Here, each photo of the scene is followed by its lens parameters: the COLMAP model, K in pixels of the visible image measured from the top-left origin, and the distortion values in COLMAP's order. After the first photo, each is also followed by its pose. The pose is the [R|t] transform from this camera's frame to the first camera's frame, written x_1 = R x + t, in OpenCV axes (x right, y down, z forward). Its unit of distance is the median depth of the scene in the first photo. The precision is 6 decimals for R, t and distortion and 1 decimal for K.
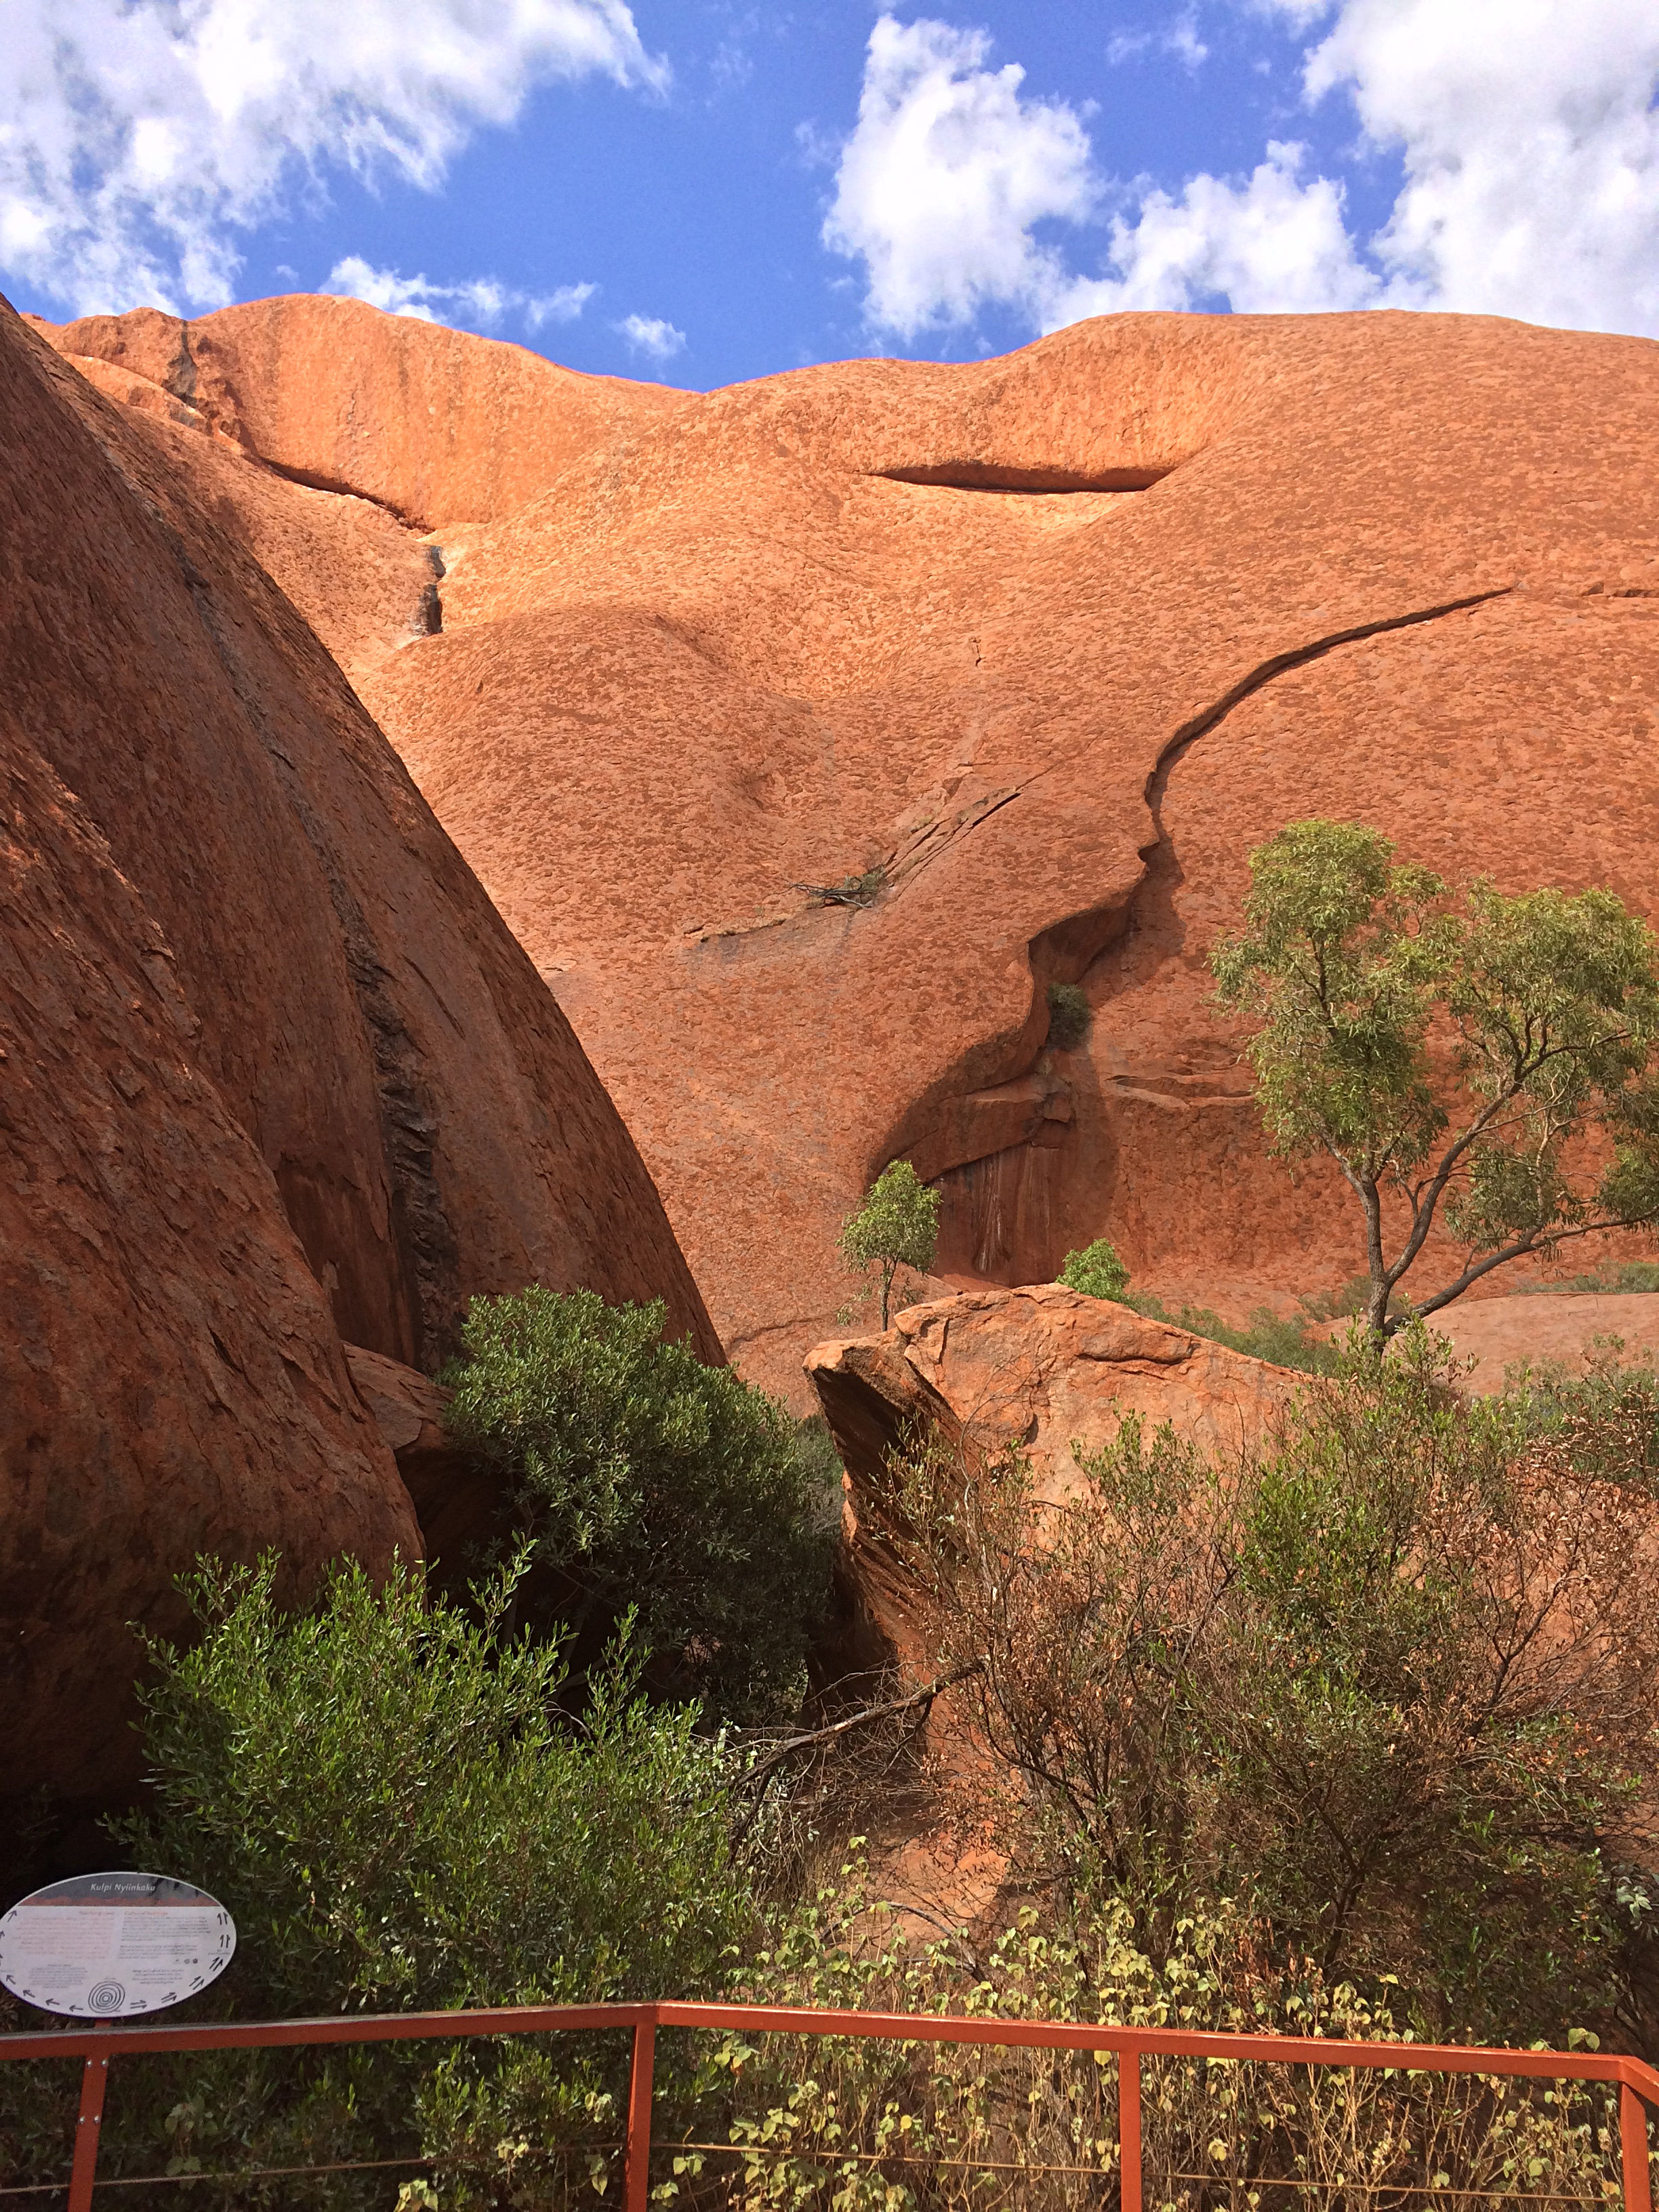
lens RADIAL K [[1842.6, 0, 829.5], [0, 1842.6, 1106.0], [0, 0, 1]] dist [0.028697, 0.000315]
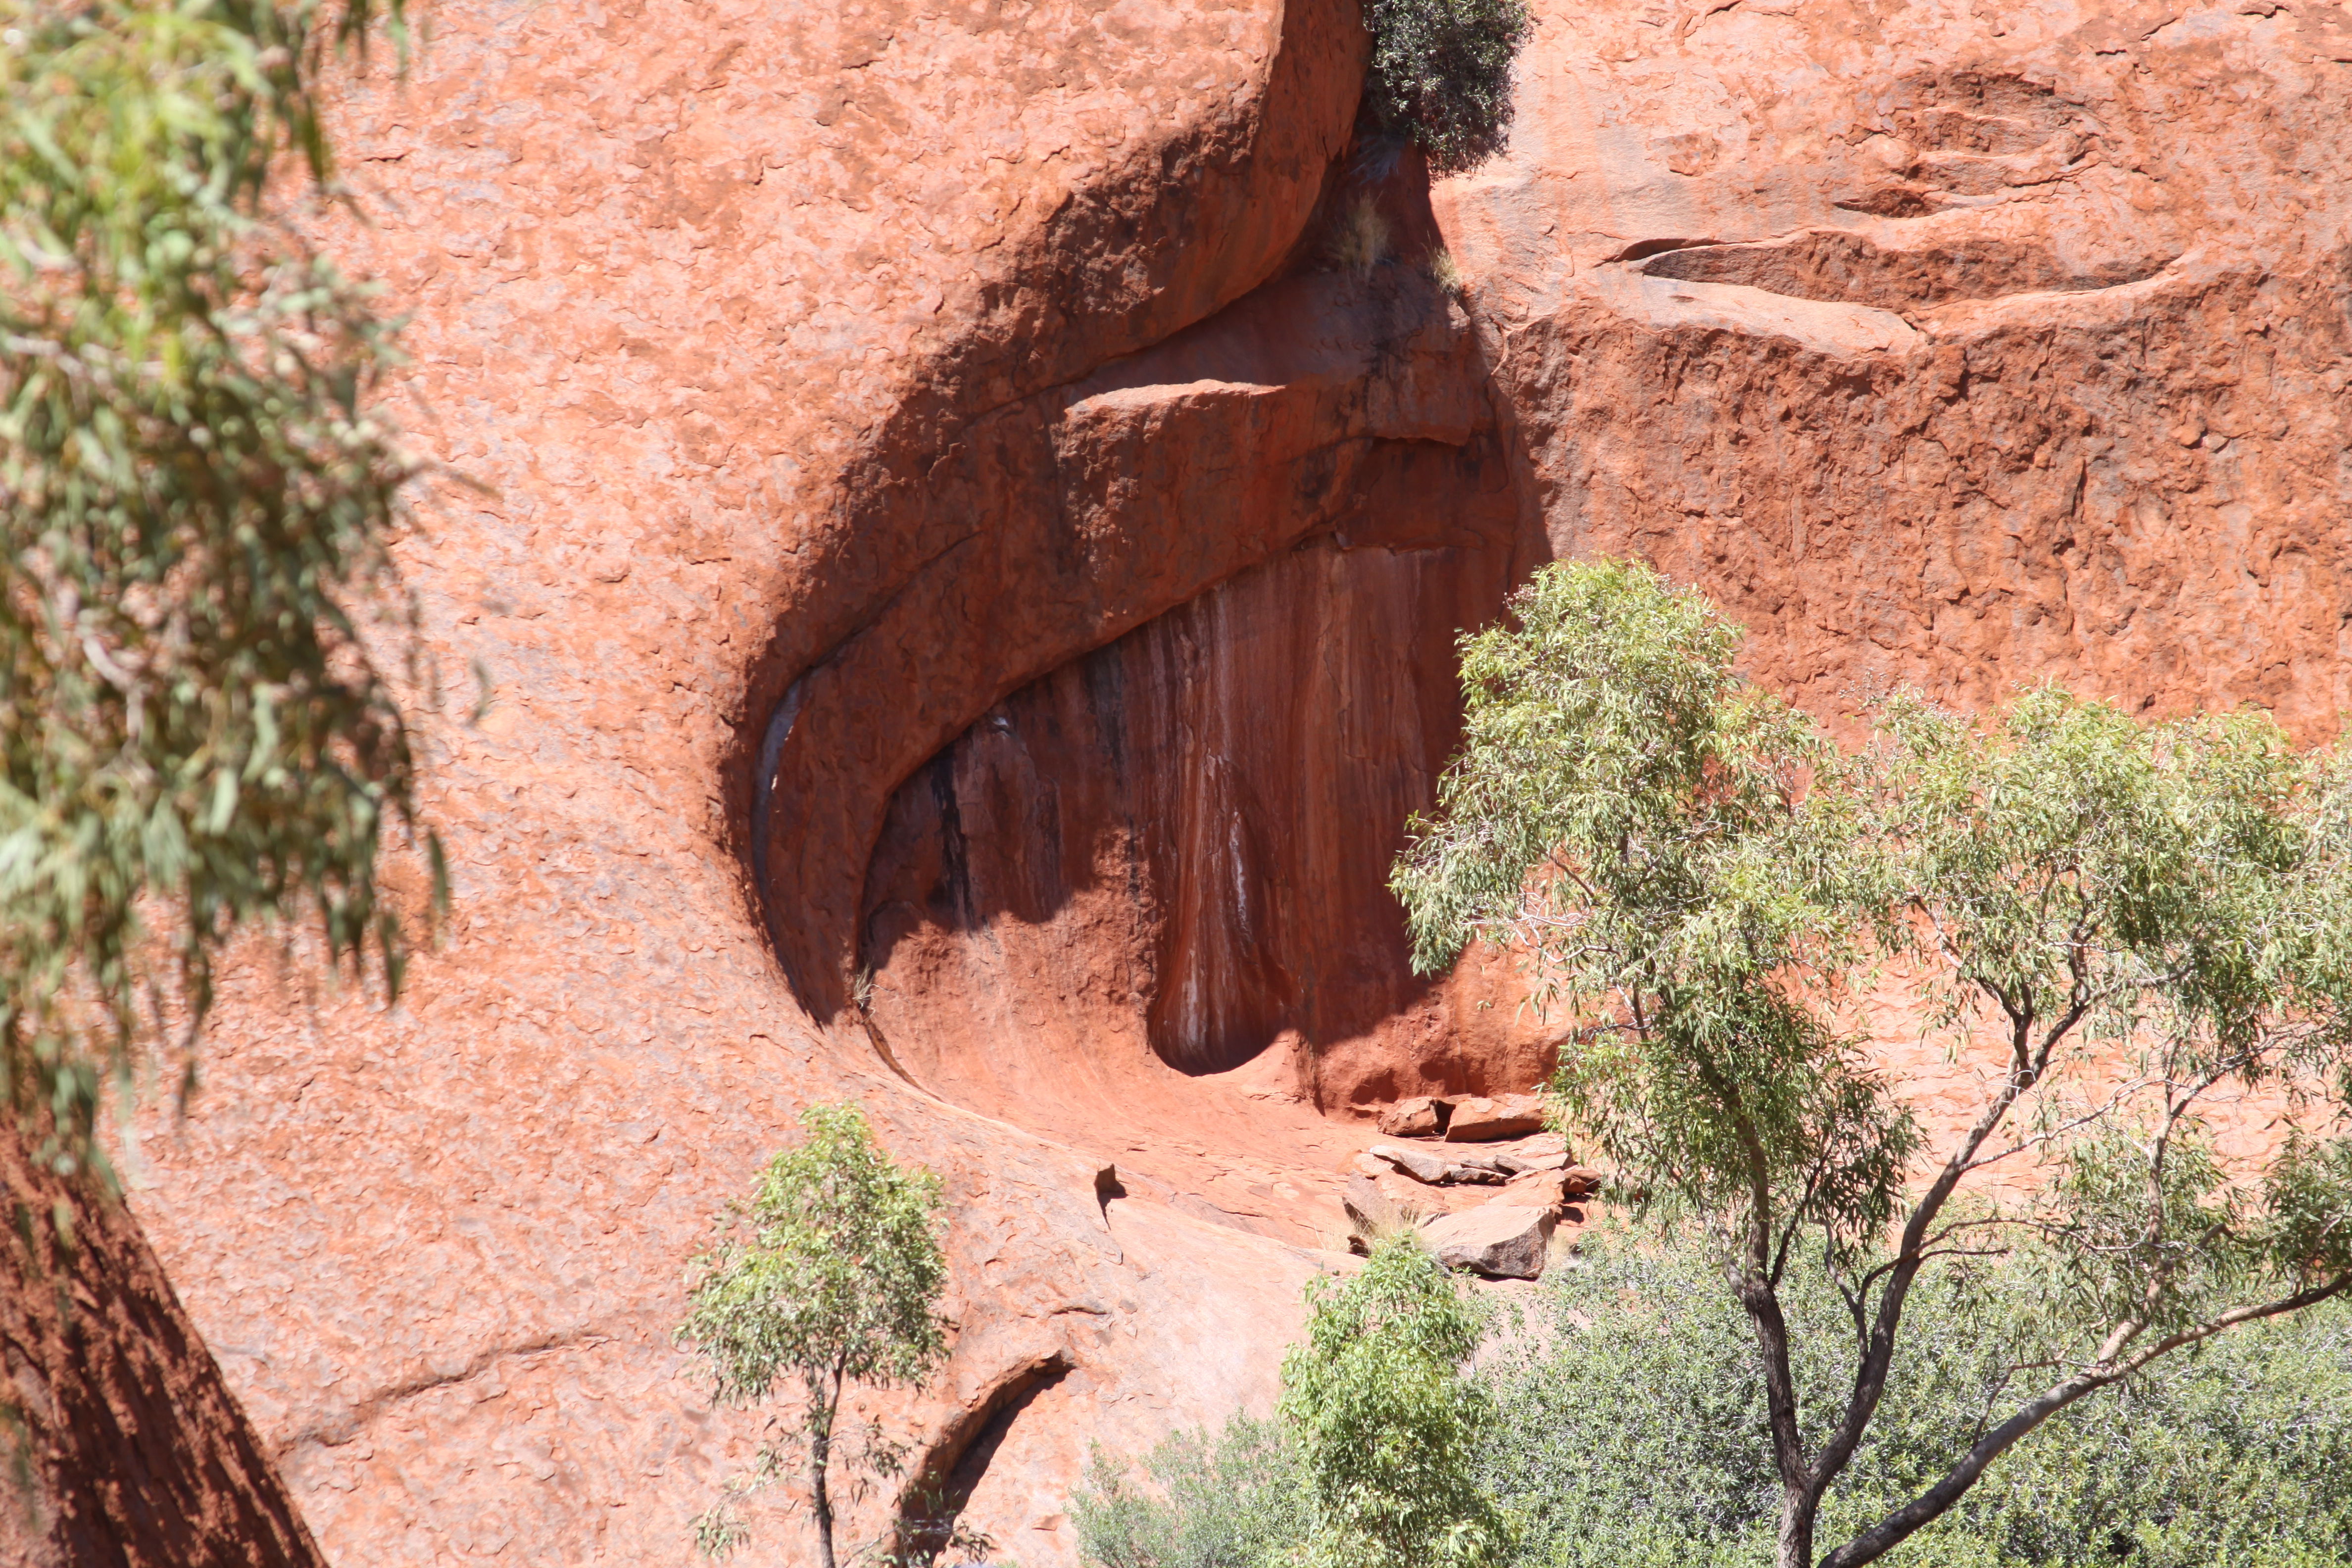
lens RADIAL K [[11034.1, 0, 1176.0], [0, 11034.1, 784.0], [0, 0, 1]] dist [0.592217, 6.304109]
pose [[0.992883, -0.104534, 0.057059, -0.004211], [0.097520, 0.988648, 0.114305, -0.125819], [-0.068360, -0.107927, 0.991806, -0.537761]]
